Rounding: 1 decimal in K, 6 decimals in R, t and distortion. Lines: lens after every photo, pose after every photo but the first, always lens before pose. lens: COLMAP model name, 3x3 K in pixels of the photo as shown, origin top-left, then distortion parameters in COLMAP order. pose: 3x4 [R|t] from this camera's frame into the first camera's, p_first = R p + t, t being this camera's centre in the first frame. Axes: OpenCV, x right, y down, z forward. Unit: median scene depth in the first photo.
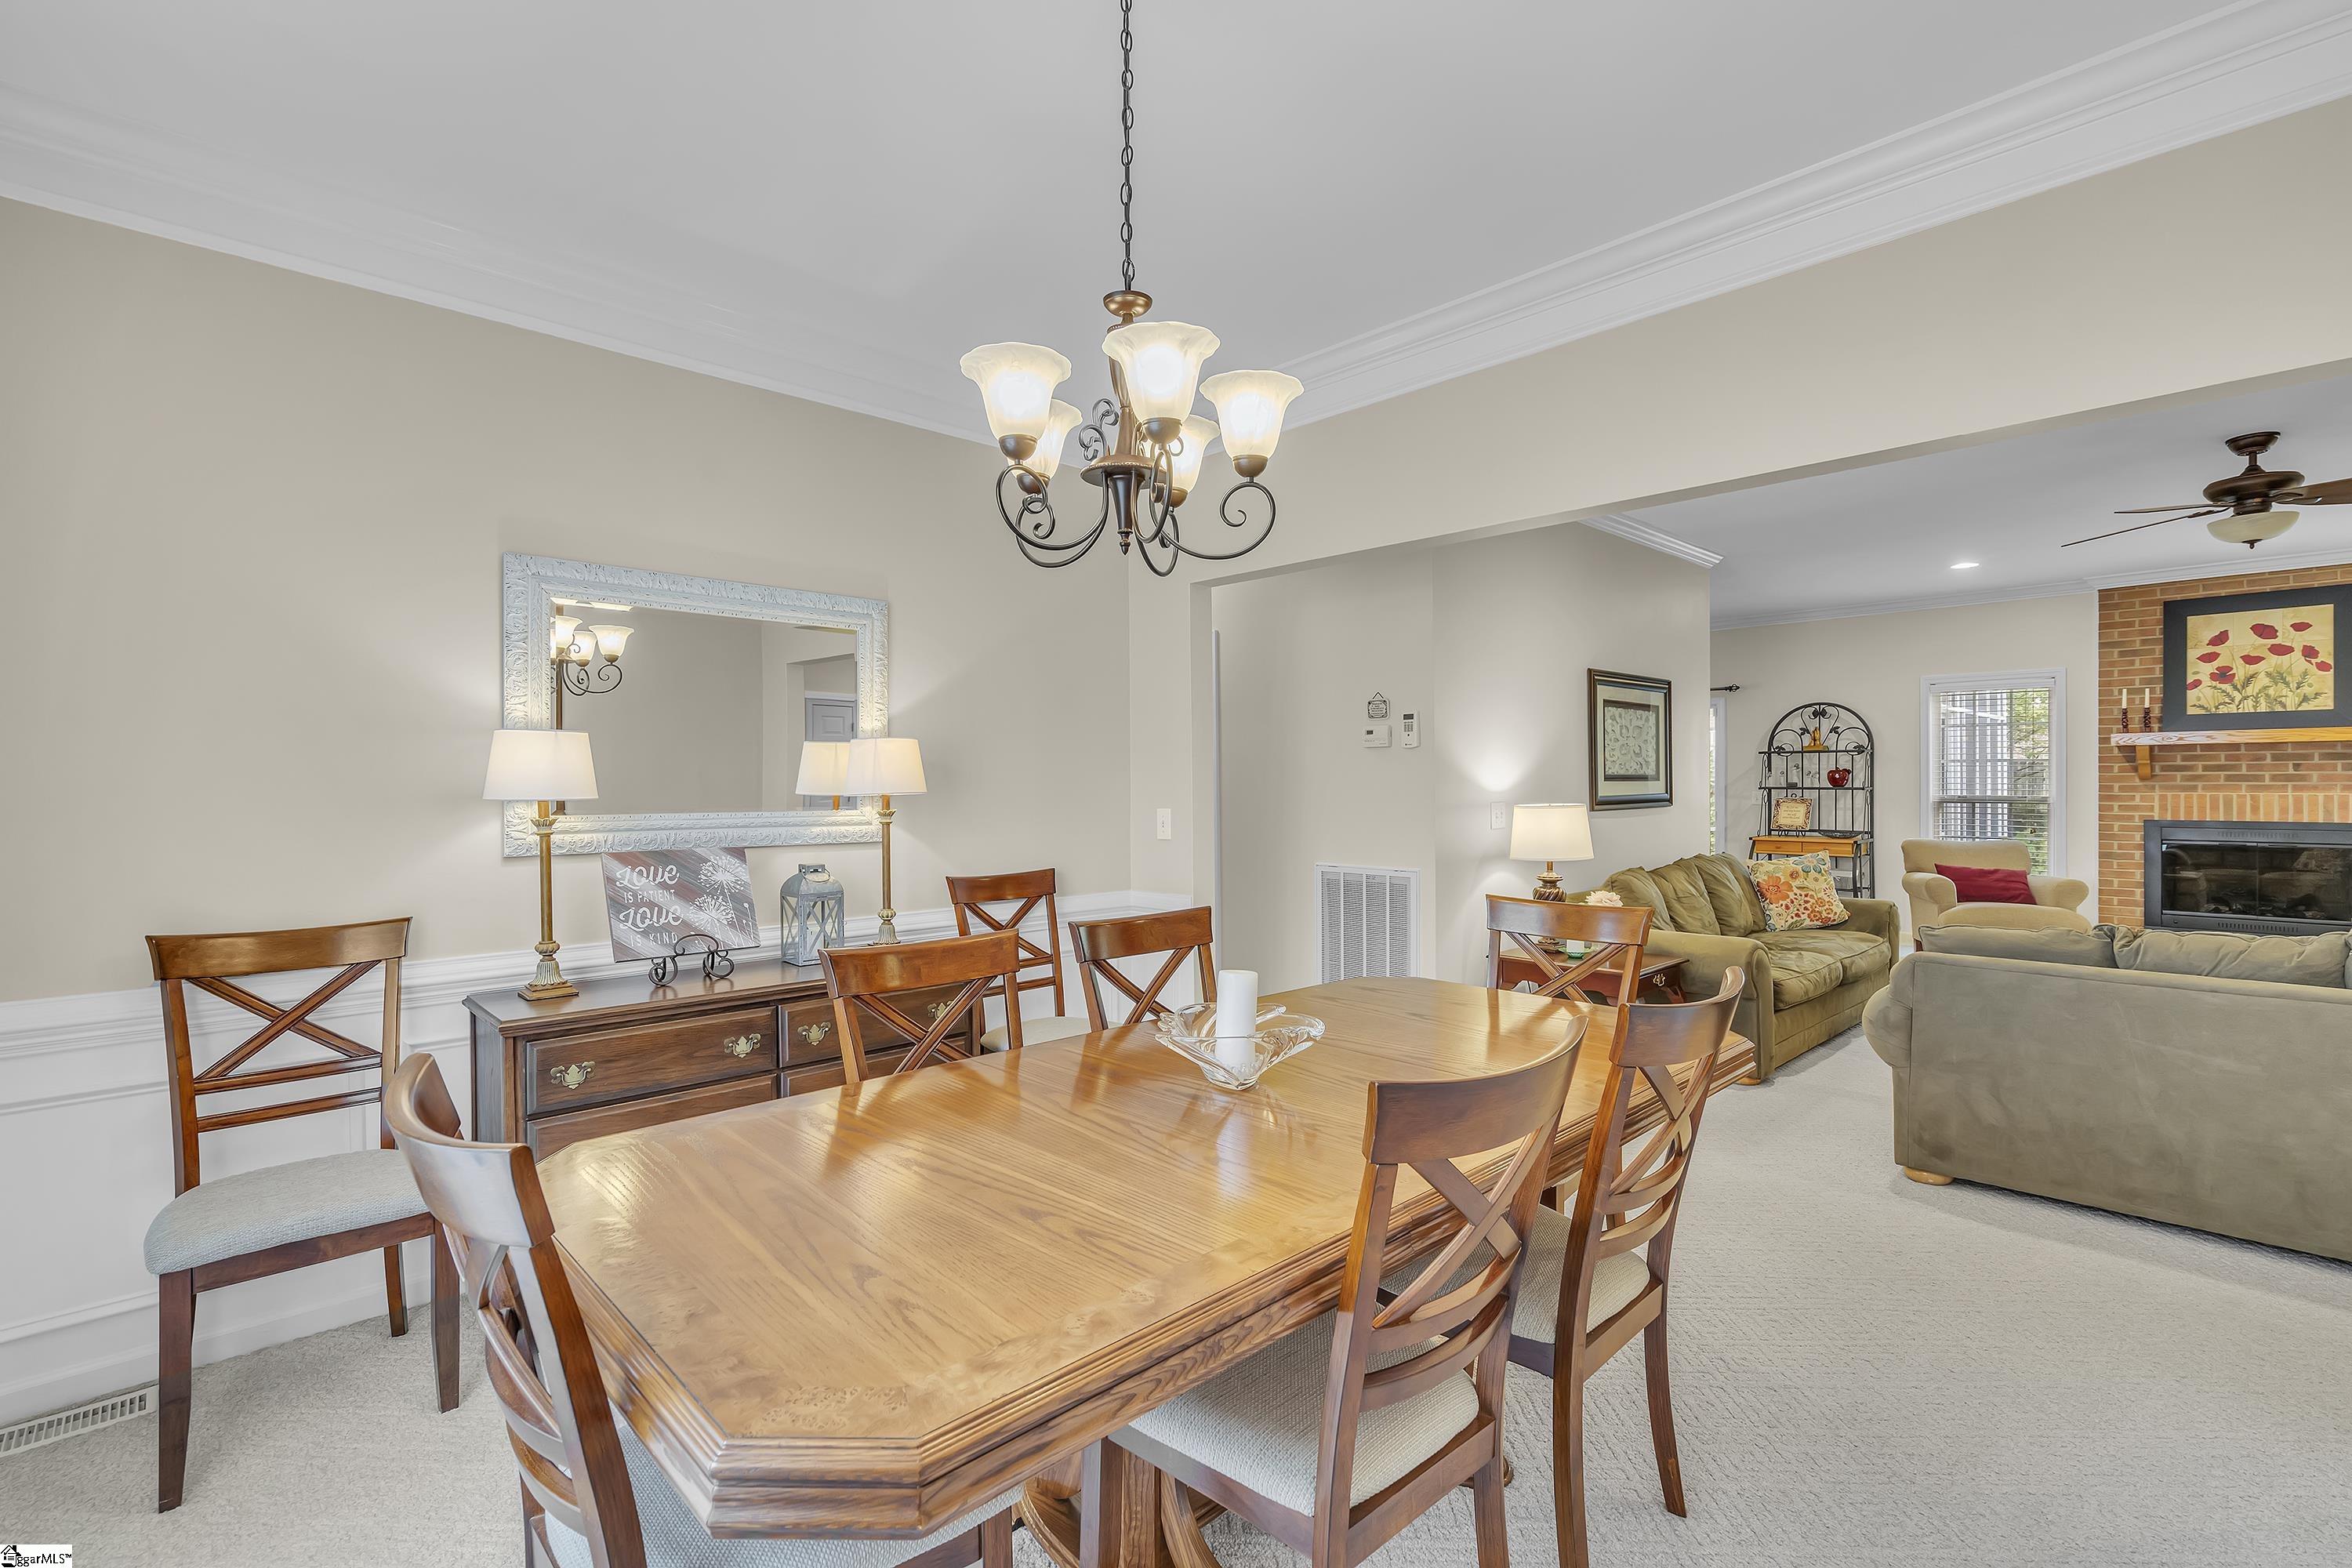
lens RADIAL K [[1082.1, 0, 1174.9], [0, 1082.1, 784.5], [0, 0, 1]] dist [0.002713, -0.000043]
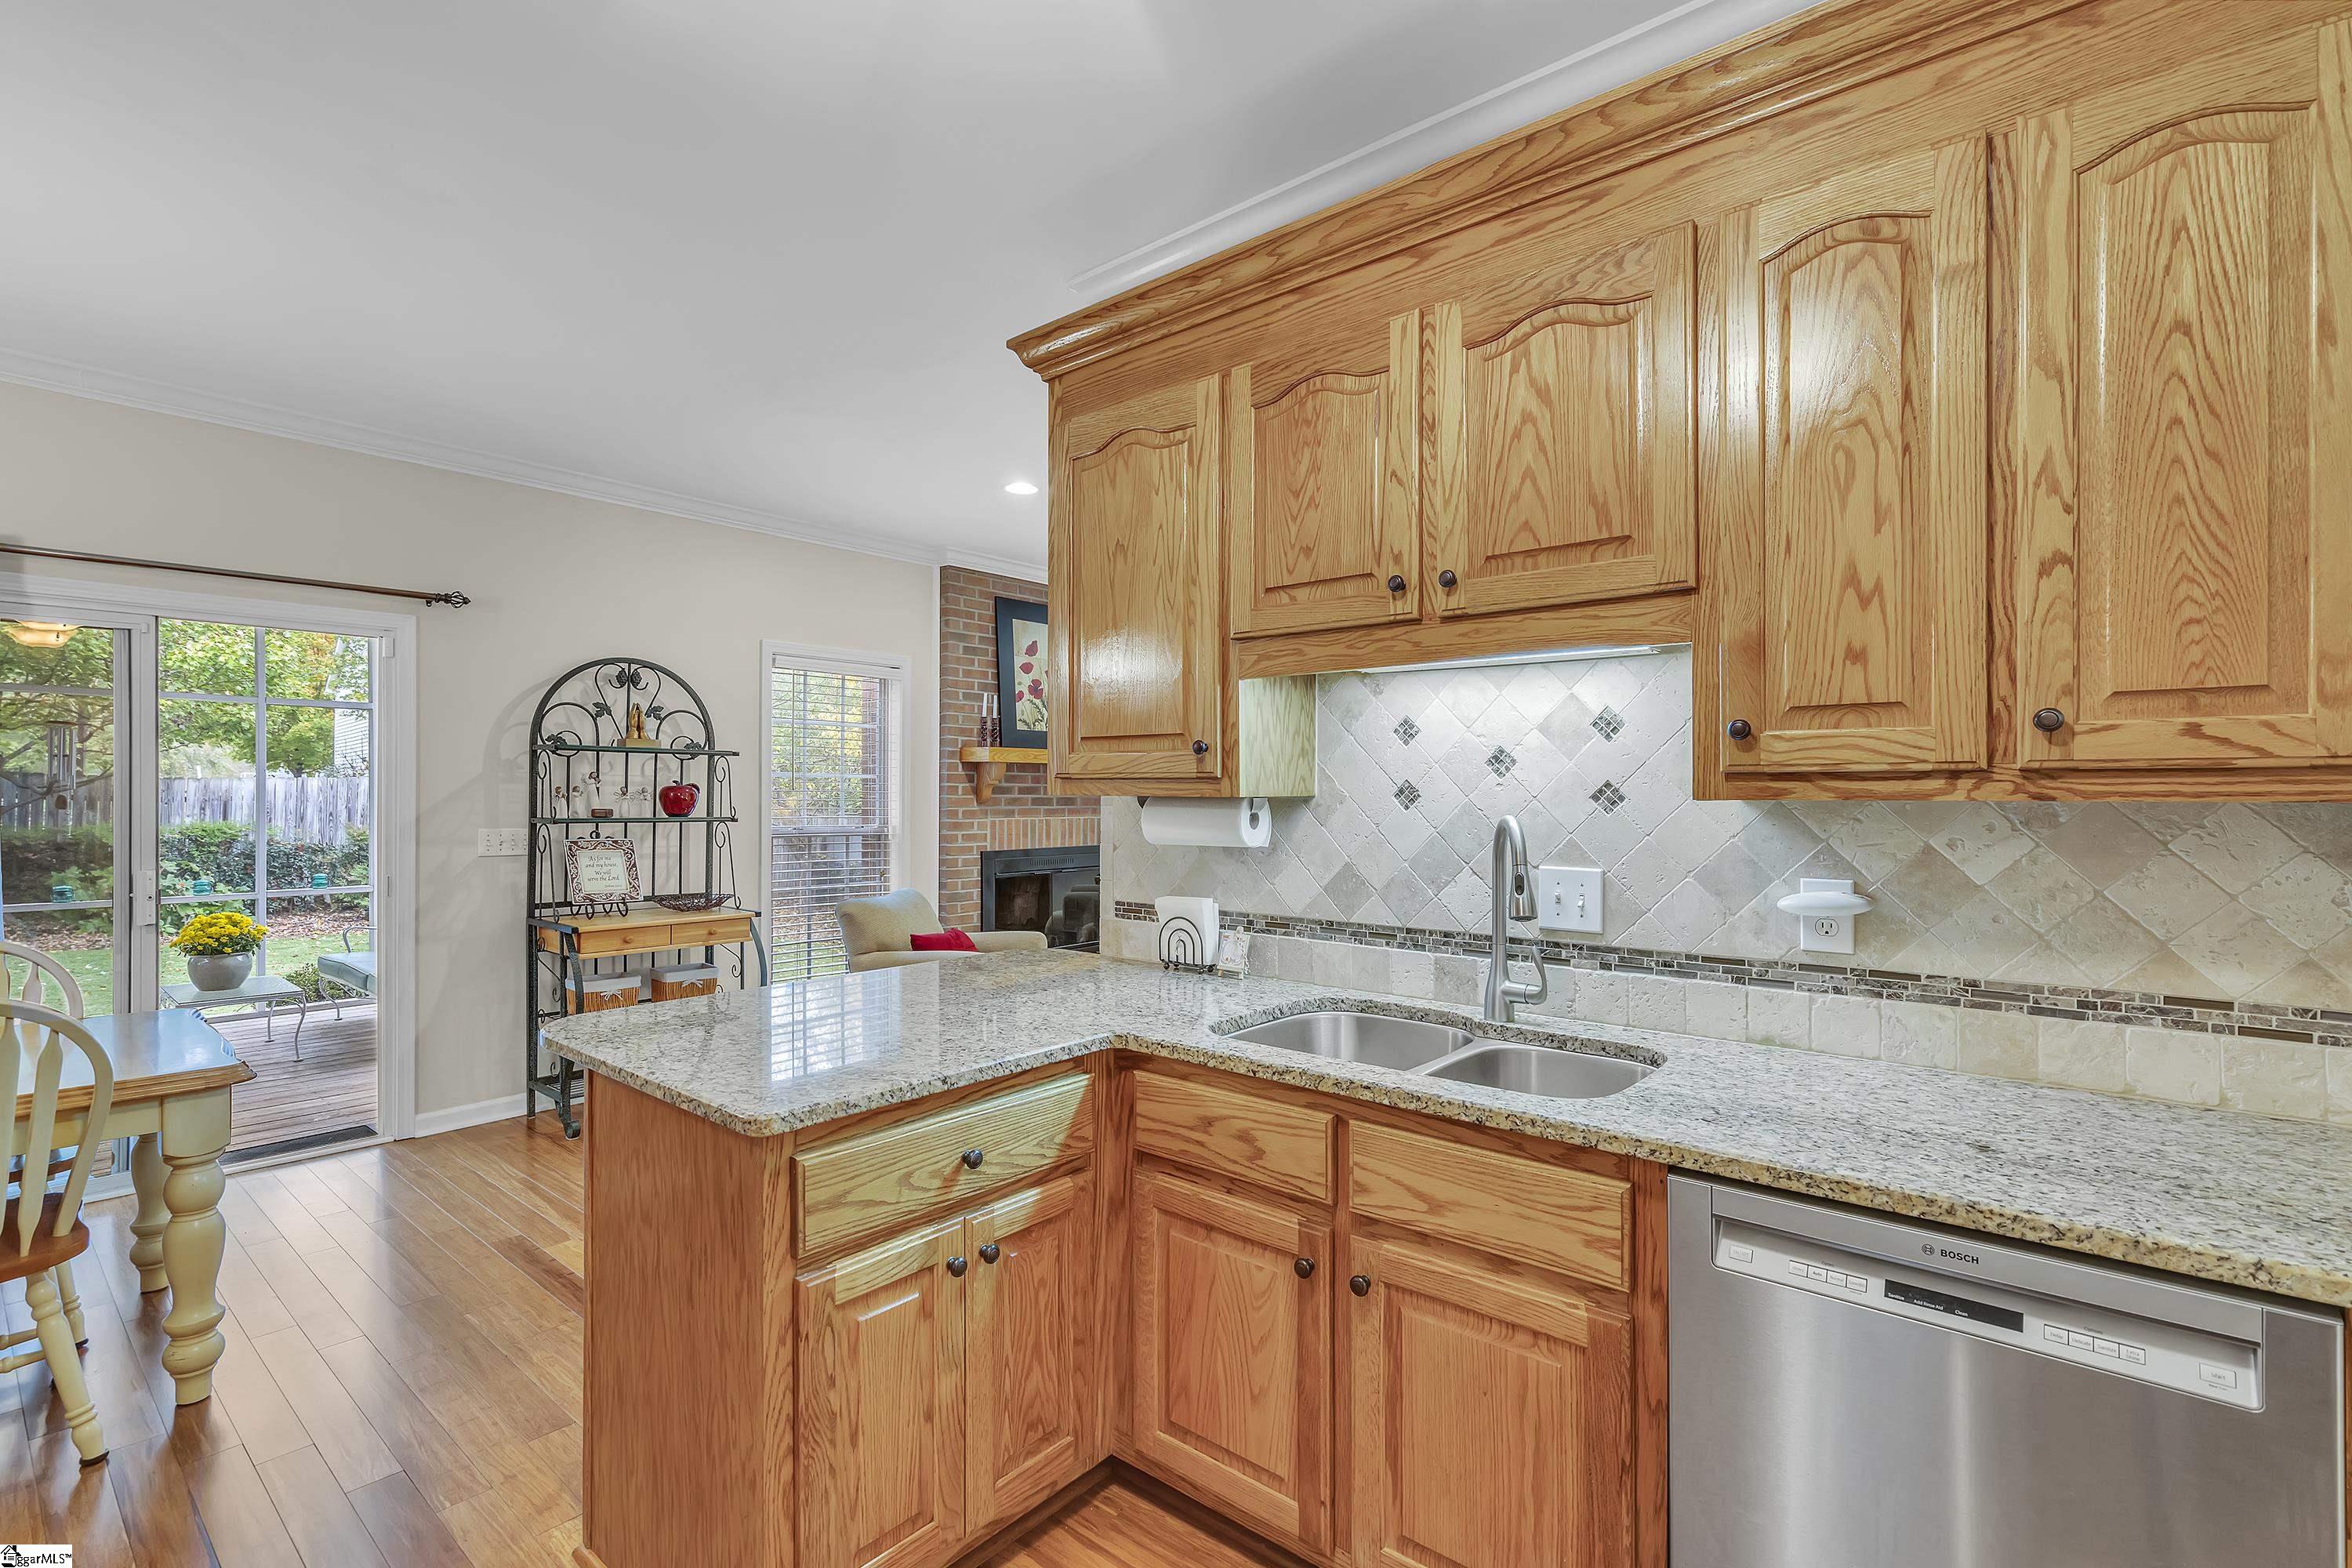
lens RADIAL K [[1082.1, 0, 1175.9], [0, 1082.1, 785.8], [0, 0, 1]] dist [0.002713, -0.000043]
pose [[-0.101098, 0.009410, 0.994832, 0.045578], [-0.003456, 0.999946, -0.009810, -0.010264], [-0.994870, -0.004430, -0.101060, 0.931473]]
